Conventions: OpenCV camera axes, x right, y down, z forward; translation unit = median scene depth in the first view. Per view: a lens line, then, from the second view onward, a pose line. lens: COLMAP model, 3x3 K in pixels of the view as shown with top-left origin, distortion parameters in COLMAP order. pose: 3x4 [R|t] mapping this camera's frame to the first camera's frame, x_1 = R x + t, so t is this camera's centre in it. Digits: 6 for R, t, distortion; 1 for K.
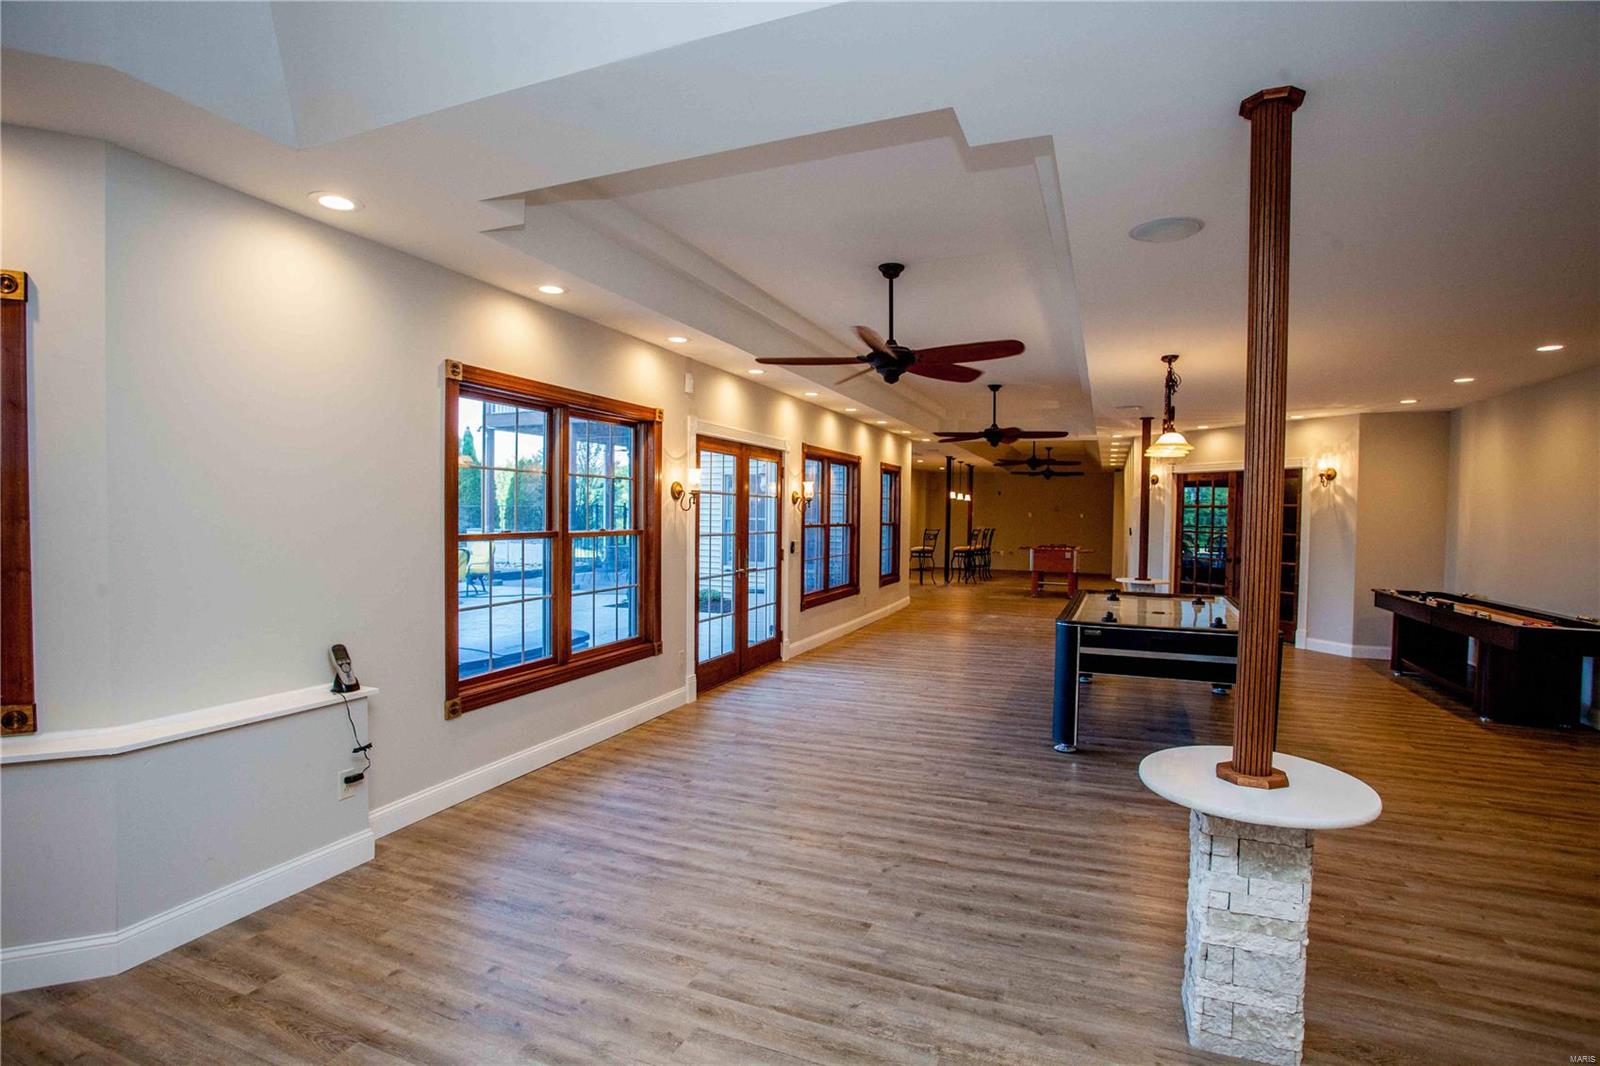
lens RADIAL K [[771.6, 0, 800.0], [0, 771.6, 533.0], [0, 0, 1]] dist [-0.000738, 0.000094]
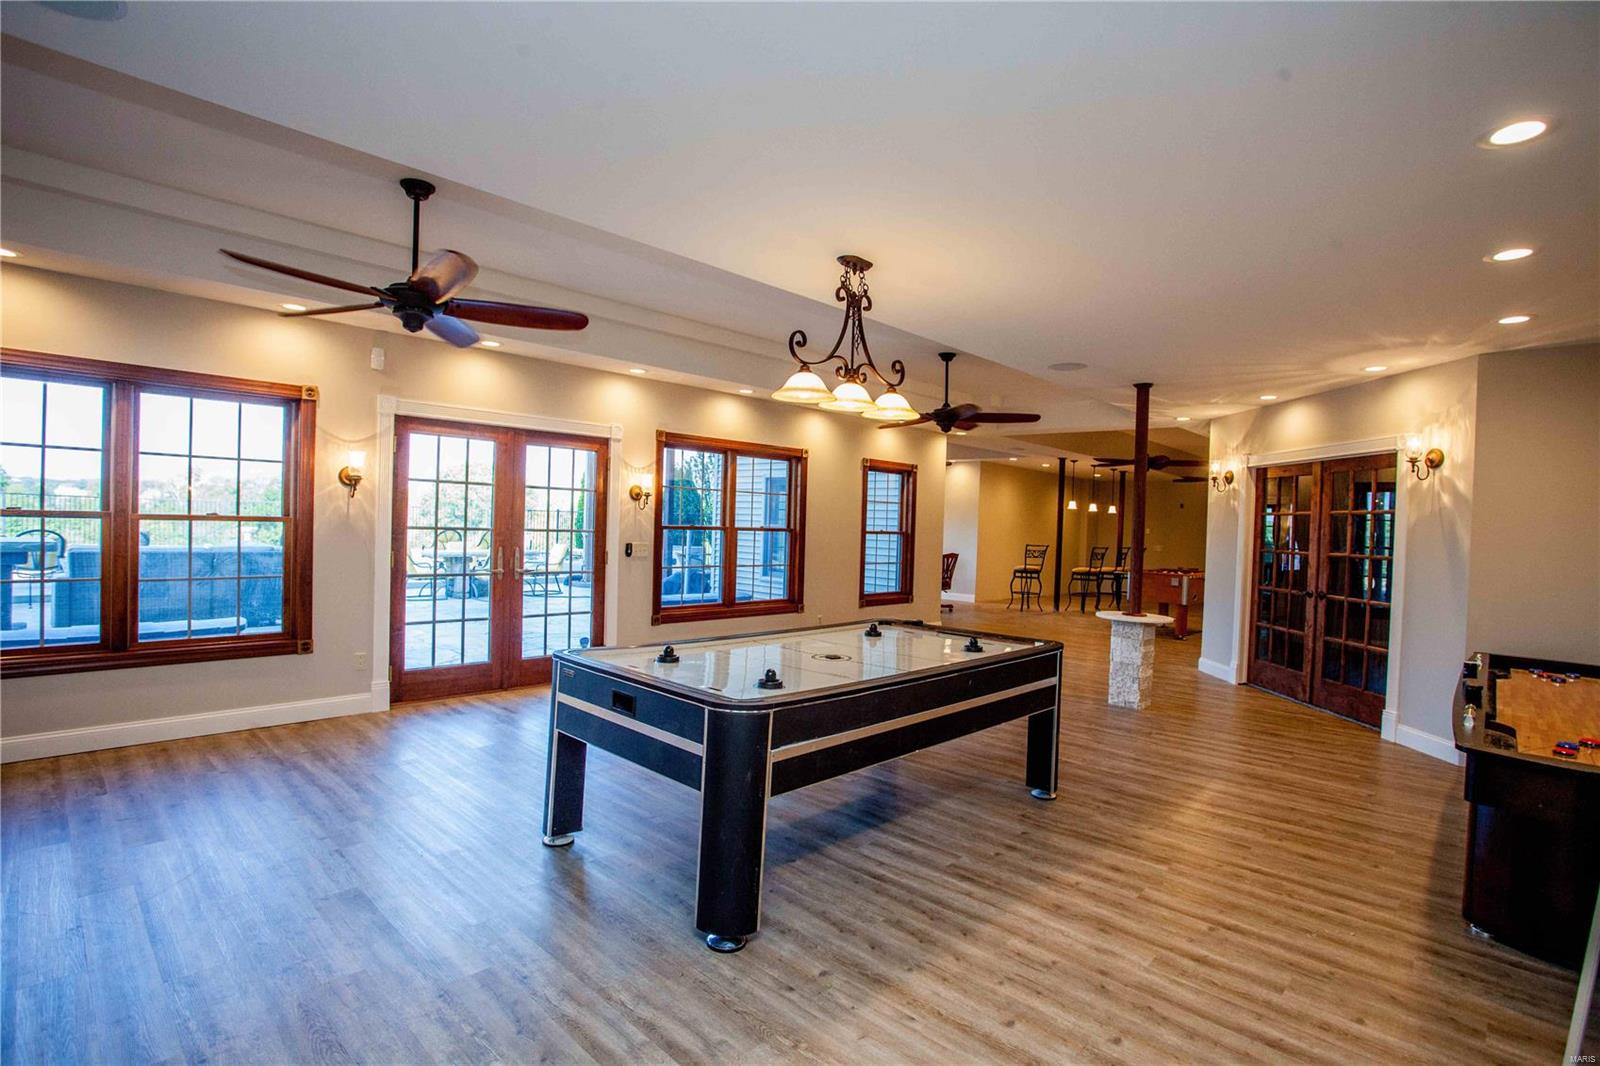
lens RADIAL K [[754.5, 0, 794.9], [0, 754.5, 545.4], [0, 0, 1]] dist [-0.018460, 0.000255]
pose [[0.921258, 0.027695, -0.387966, 0.467644], [-0.030065, 0.999548, -0.000038, 0.007509], [0.387789, 0.011699, 0.921674, 0.273306]]
